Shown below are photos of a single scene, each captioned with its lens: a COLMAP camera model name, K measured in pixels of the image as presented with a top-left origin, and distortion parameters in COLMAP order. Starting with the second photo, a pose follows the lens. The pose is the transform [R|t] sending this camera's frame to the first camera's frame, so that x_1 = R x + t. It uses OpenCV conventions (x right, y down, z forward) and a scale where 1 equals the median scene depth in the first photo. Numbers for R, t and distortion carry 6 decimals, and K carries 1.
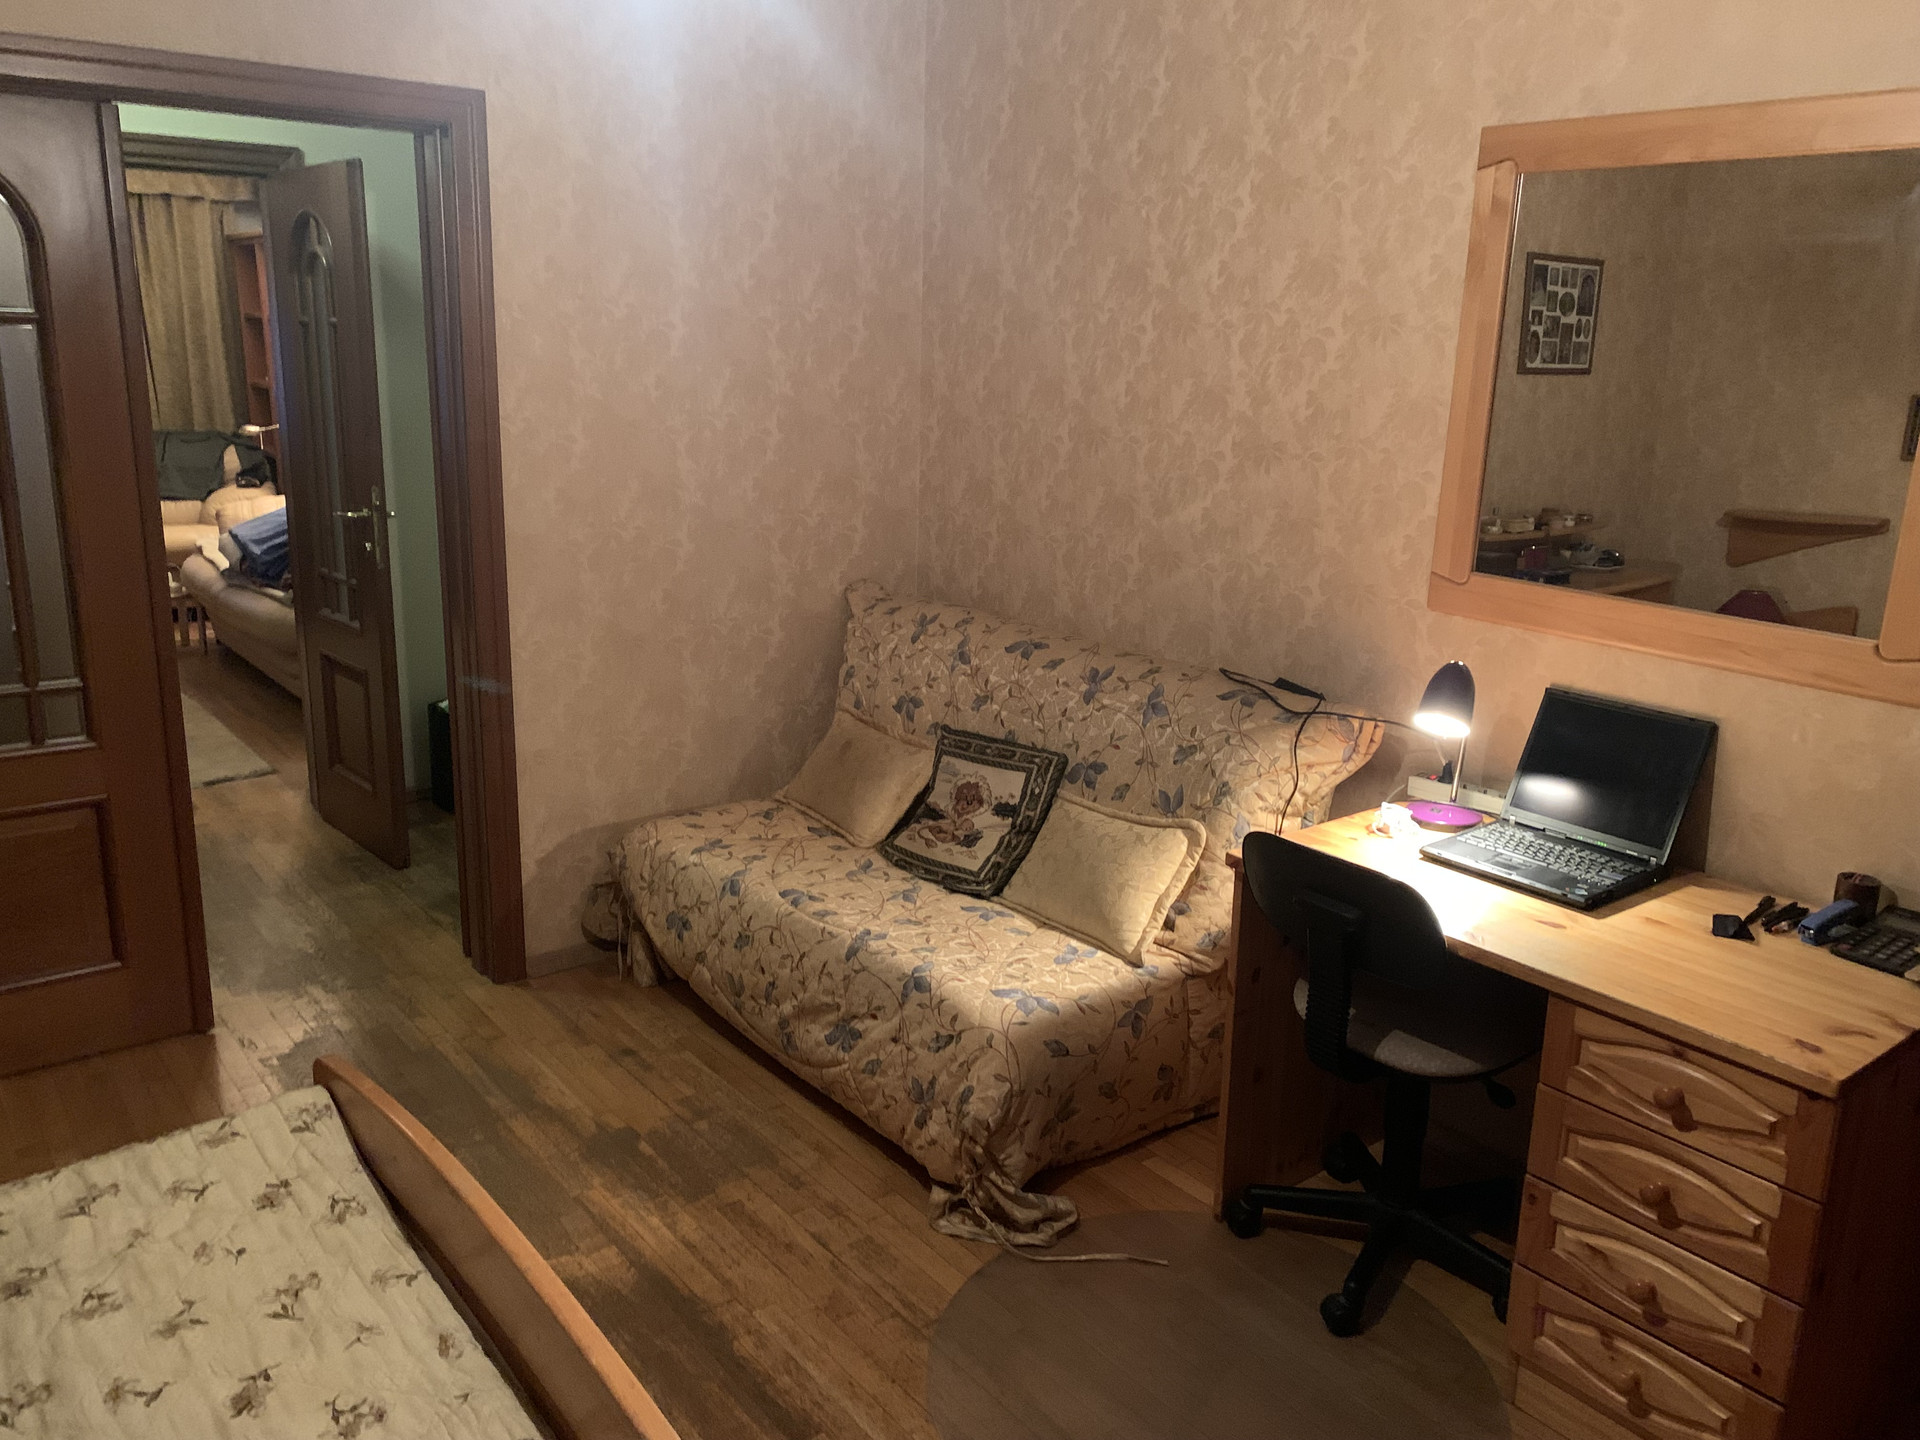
lens RADIAL K [[1474.3, 0, 971.5], [0, 1474.3, 715.6], [0, 0, 1]] dist [0.027598, -0.028745]
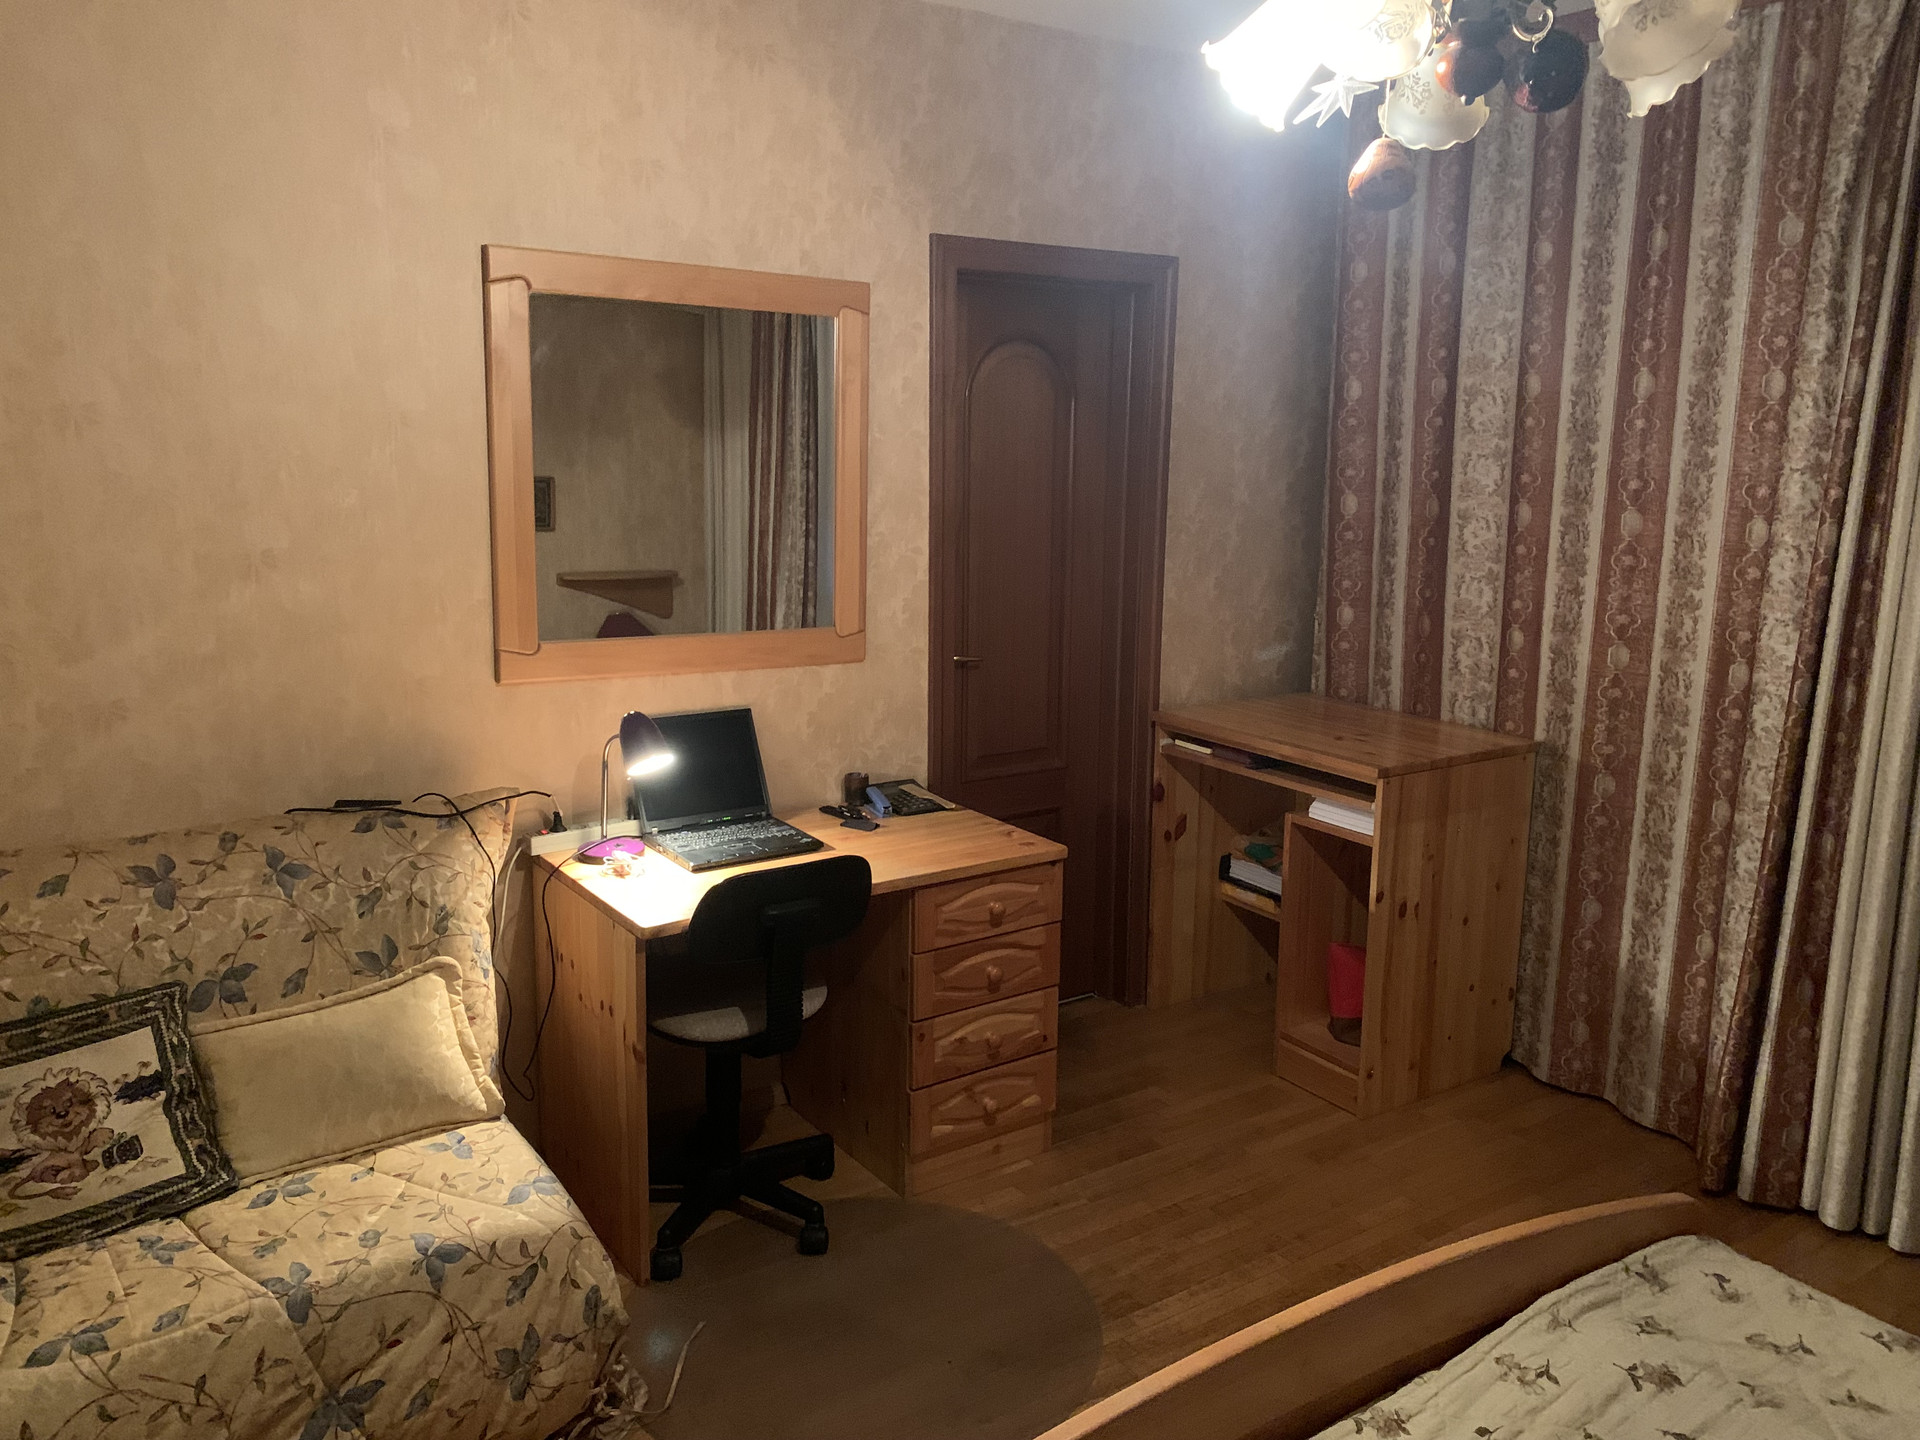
lens RADIAL K [[1474.3, 0, 972.7], [0, 1474.3, 716.6], [0, 0, 1]] dist [0.027598, -0.028745]
pose [[0.039091, -0.203399, 0.978315, -0.664803], [0.234903, 0.953496, 0.188853, -0.157303], [-0.971232, 0.222427, 0.085053, 0.535865]]
